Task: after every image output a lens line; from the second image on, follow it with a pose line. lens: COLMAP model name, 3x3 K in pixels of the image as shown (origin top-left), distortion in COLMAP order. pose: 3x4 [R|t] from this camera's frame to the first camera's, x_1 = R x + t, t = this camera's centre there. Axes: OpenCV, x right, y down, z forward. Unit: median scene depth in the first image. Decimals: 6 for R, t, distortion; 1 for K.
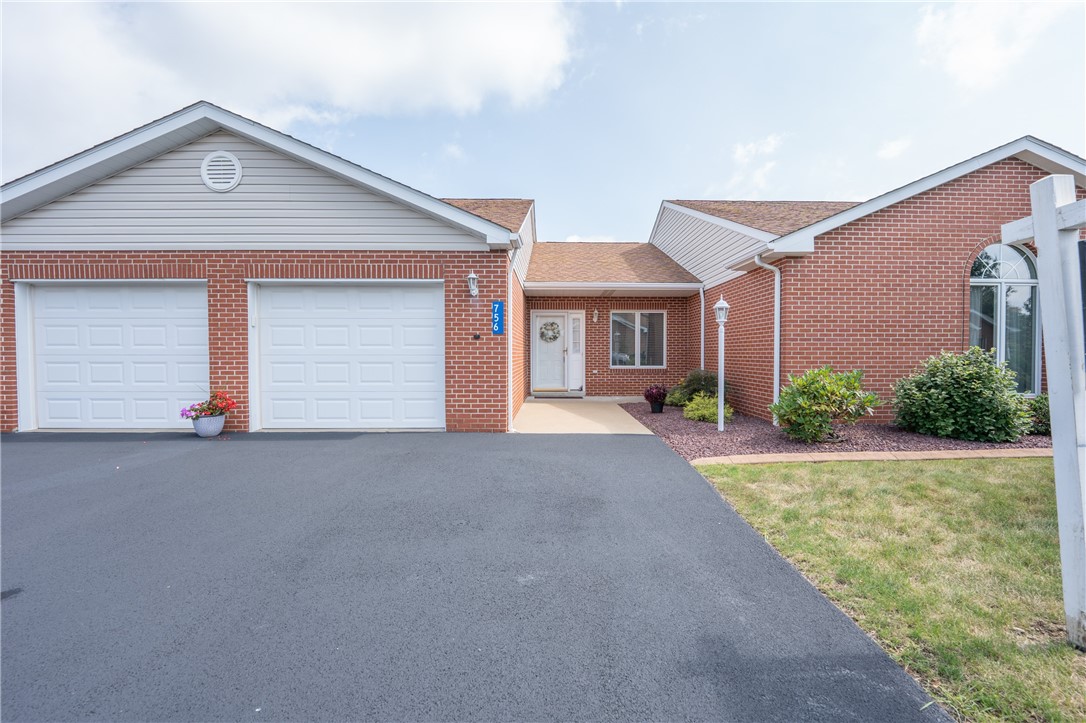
lens RADIAL K [[437.5, 0, 571.8], [0, 437.5, 362.0], [0, 0, 1]] dist [-0.002207, -0.000563]
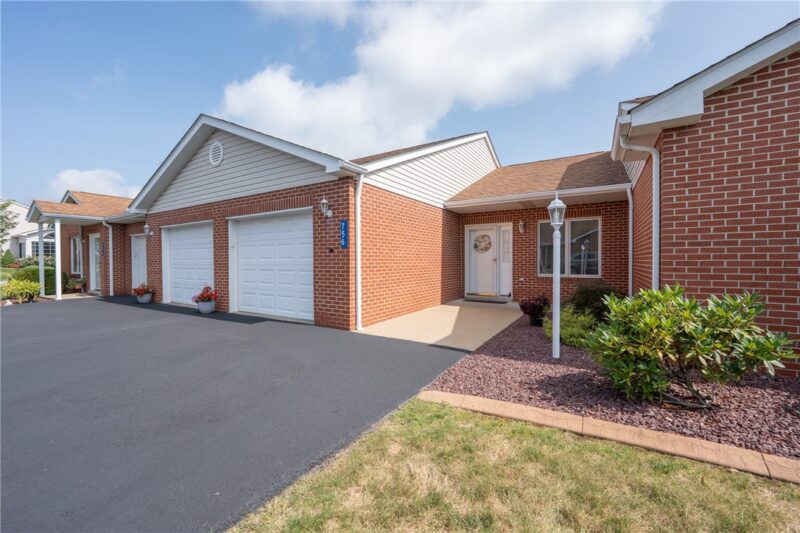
lens RADIAL K [[322.3, 0, 415.4], [0, 322.3, 264.8], [0, 0, 1]] dist [-0.002207, -0.000563]
pose [[0.841629, 0.002579, -0.540050, 0.353870], [-0.006411, 0.999966, -0.005216, -0.010323], [0.540018, 0.007853, 0.841617, 0.271585]]
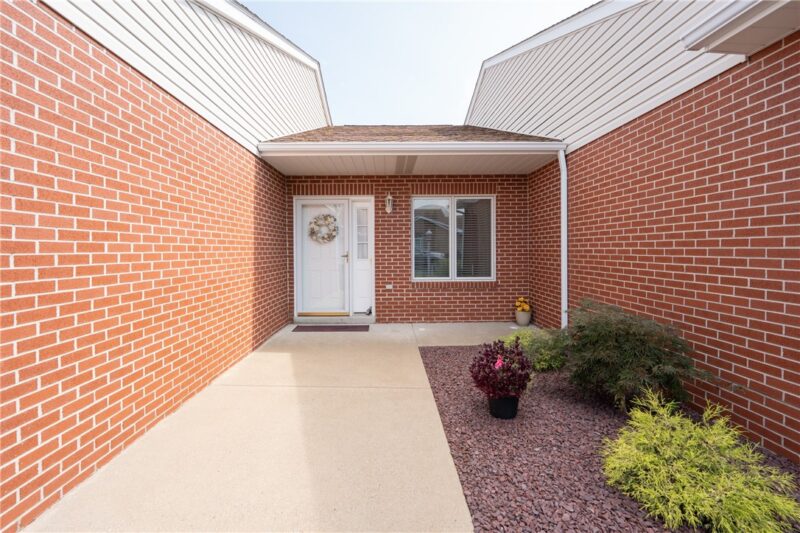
lens RADIAL K [[322.3, 0, 386.5], [0, 322.3, 252.0], [0, 0, 1]] dist [-0.002207, -0.000563]
pose [[0.998588, -0.006006, -0.052781, 0.103044], [0.005514, 0.999940, -0.009466, -0.036464], [0.052835, 0.009162, 0.998561, 0.688567]]
